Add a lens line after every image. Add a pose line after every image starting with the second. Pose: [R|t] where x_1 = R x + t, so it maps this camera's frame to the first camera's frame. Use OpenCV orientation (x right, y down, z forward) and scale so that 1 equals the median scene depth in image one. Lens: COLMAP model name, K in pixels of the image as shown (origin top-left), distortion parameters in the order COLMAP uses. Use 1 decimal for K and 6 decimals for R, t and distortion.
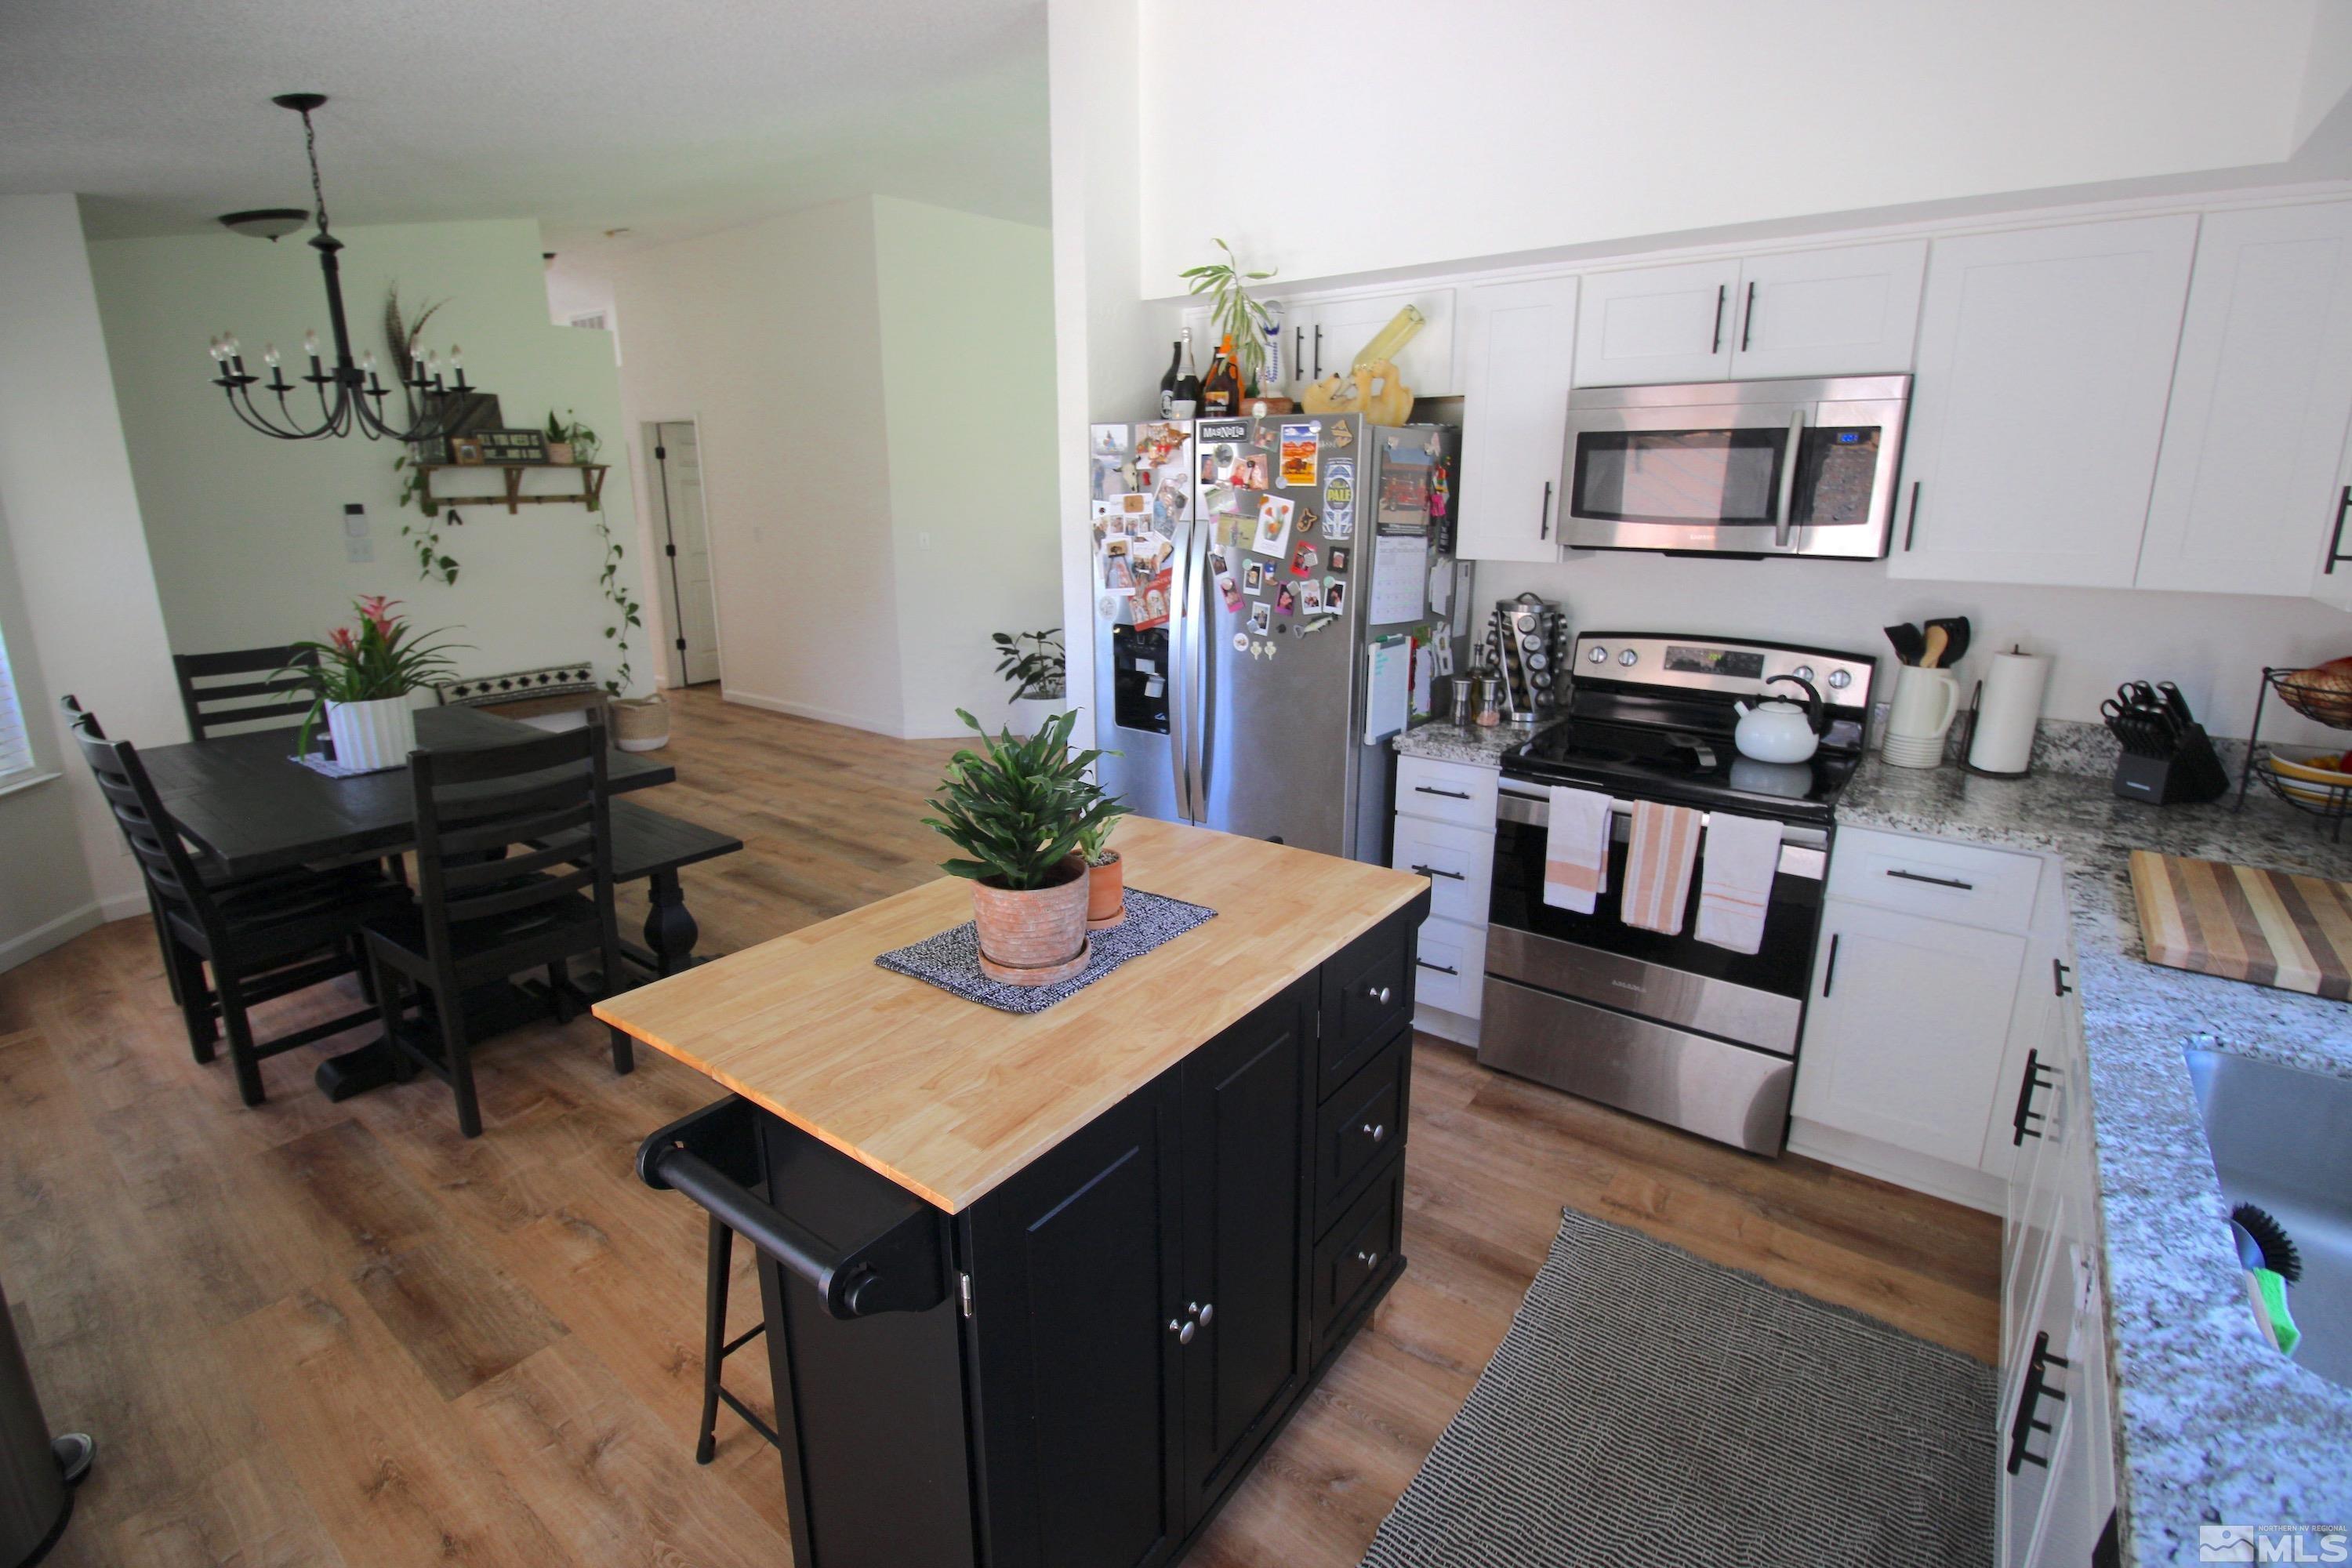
lens RADIAL K [[1099.4, 0, 1176.8], [0, 1099.4, 766.6], [0, 0, 1]] dist [0.001404, -0.013735]
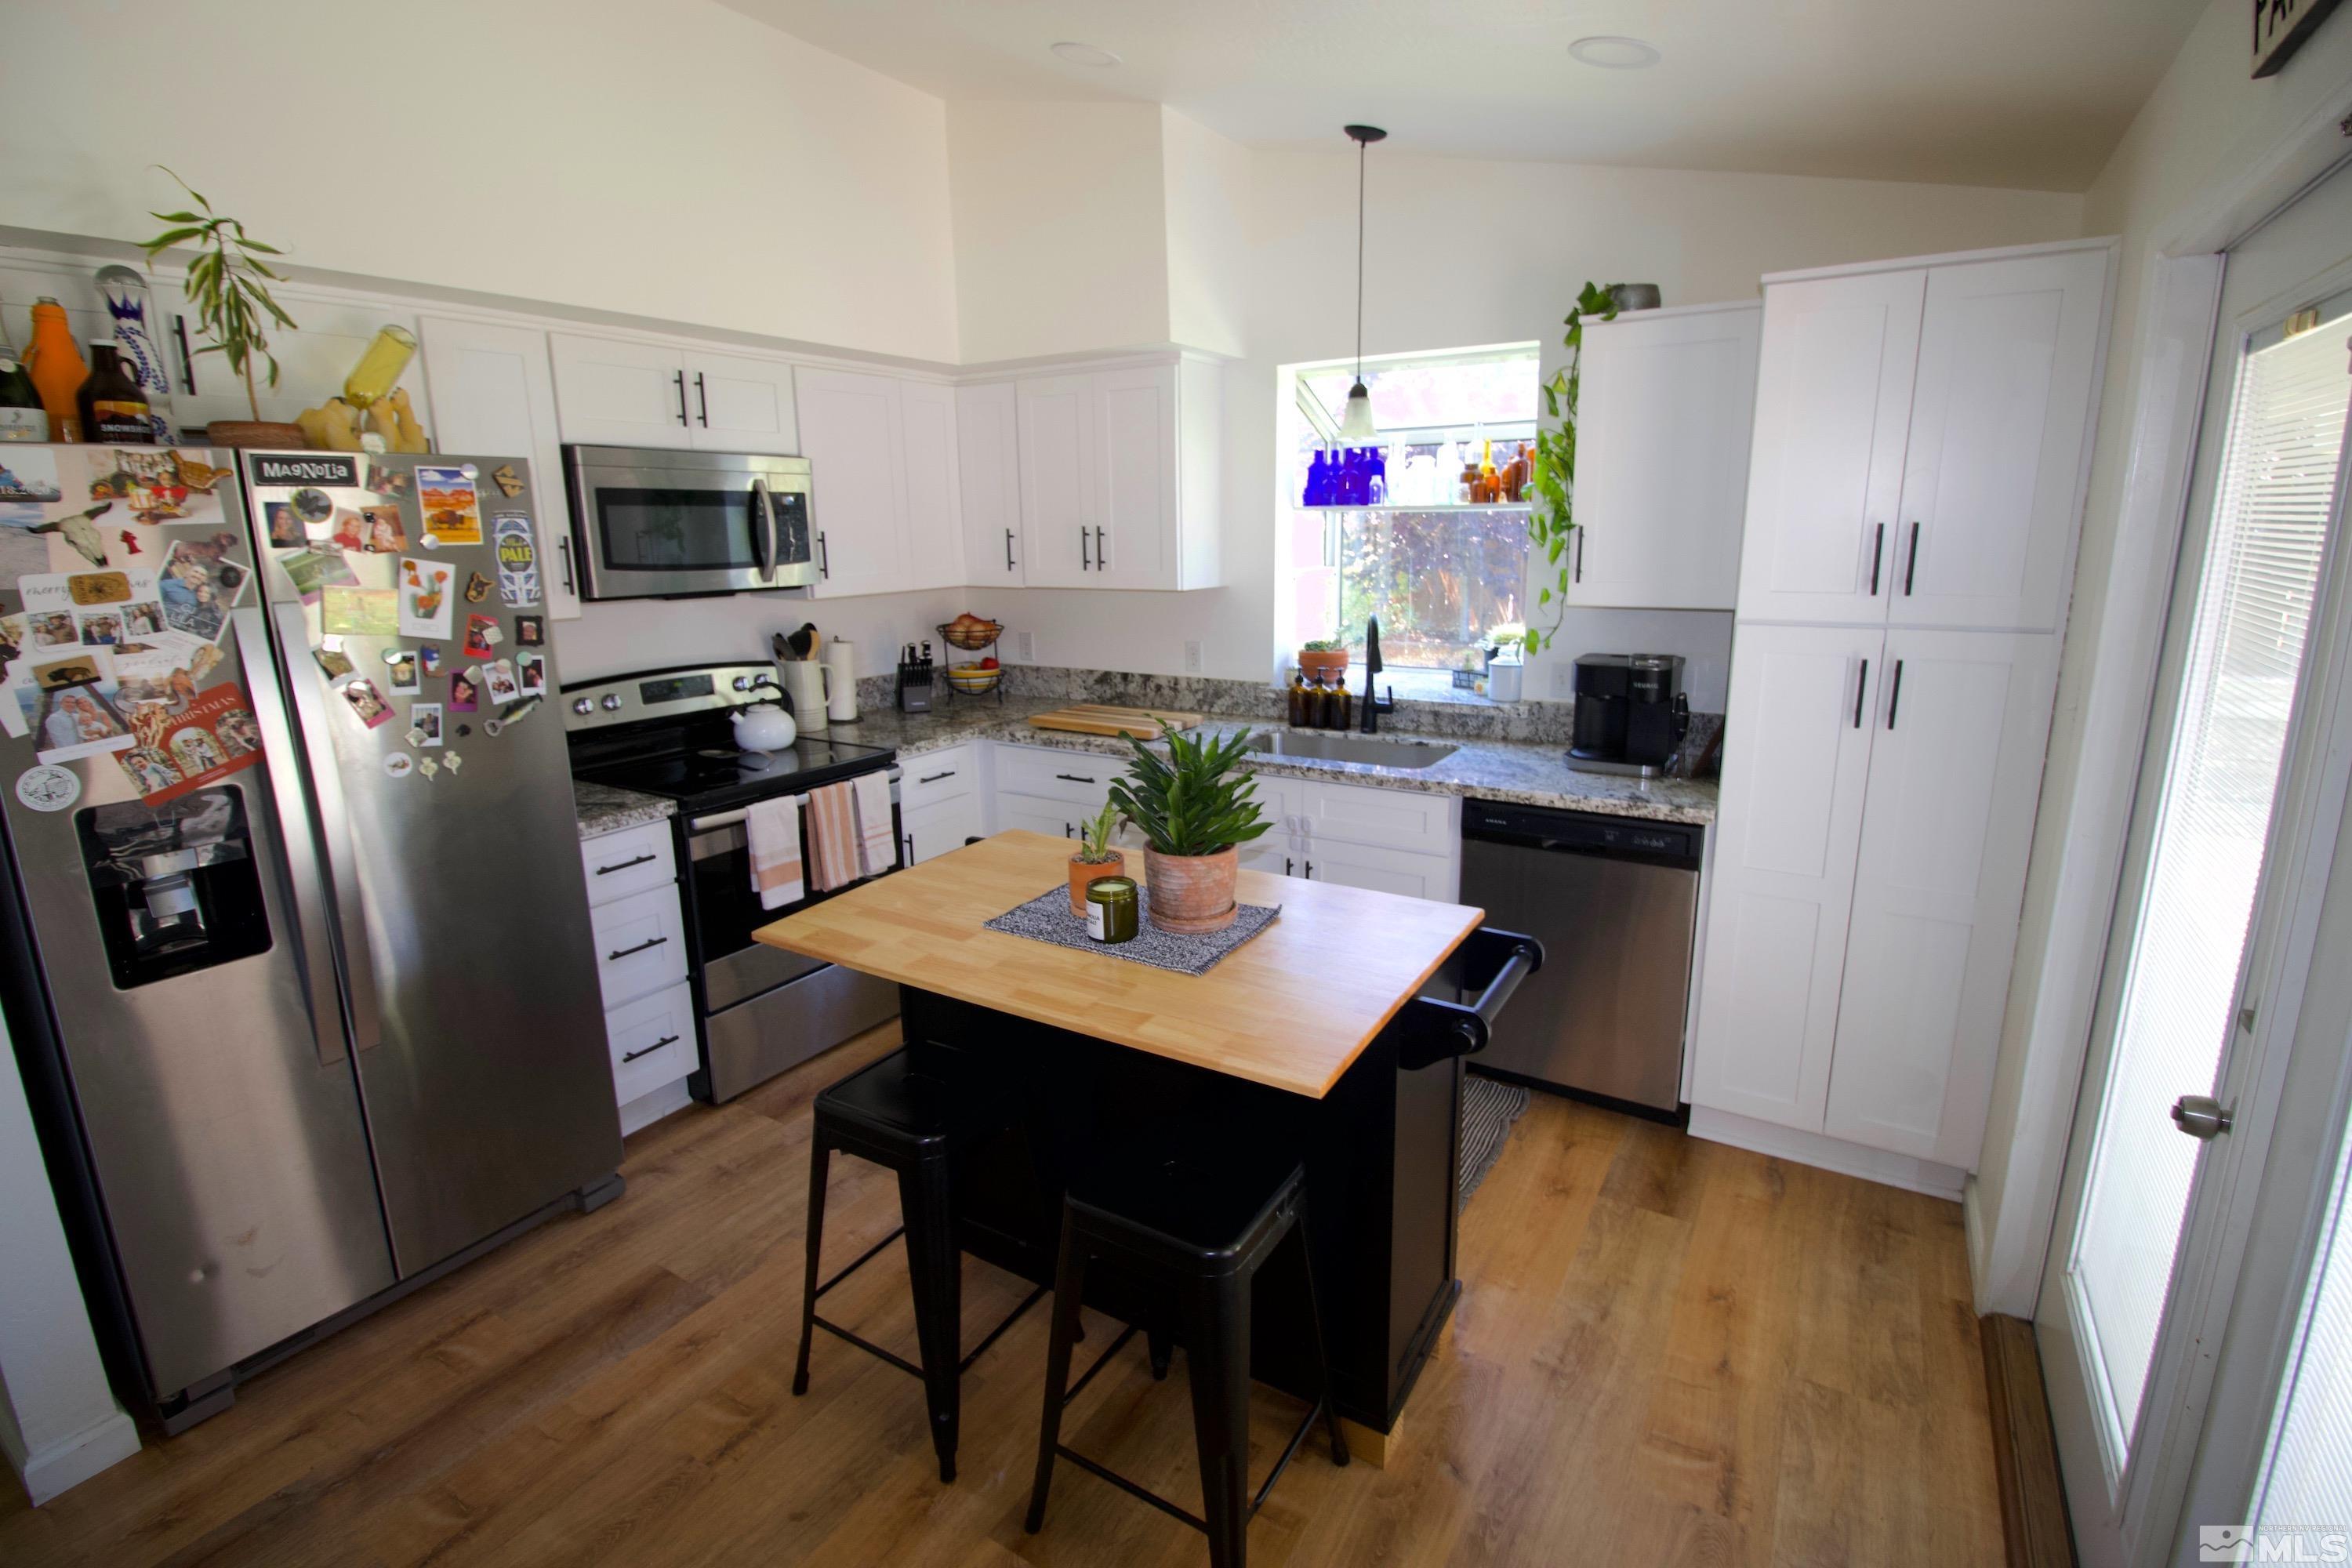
lens RADIAL K [[1099.4, 0, 1176.8], [0, 1099.4, 766.6], [0, 0, 1]] dist [0.001404, -0.013735]
pose [[-0.096584, -0.211932, 0.972500, -0.720711], [0.266123, 0.935997, 0.230407, -0.150079], [-0.959088, 0.281058, -0.034002, 0.575030]]
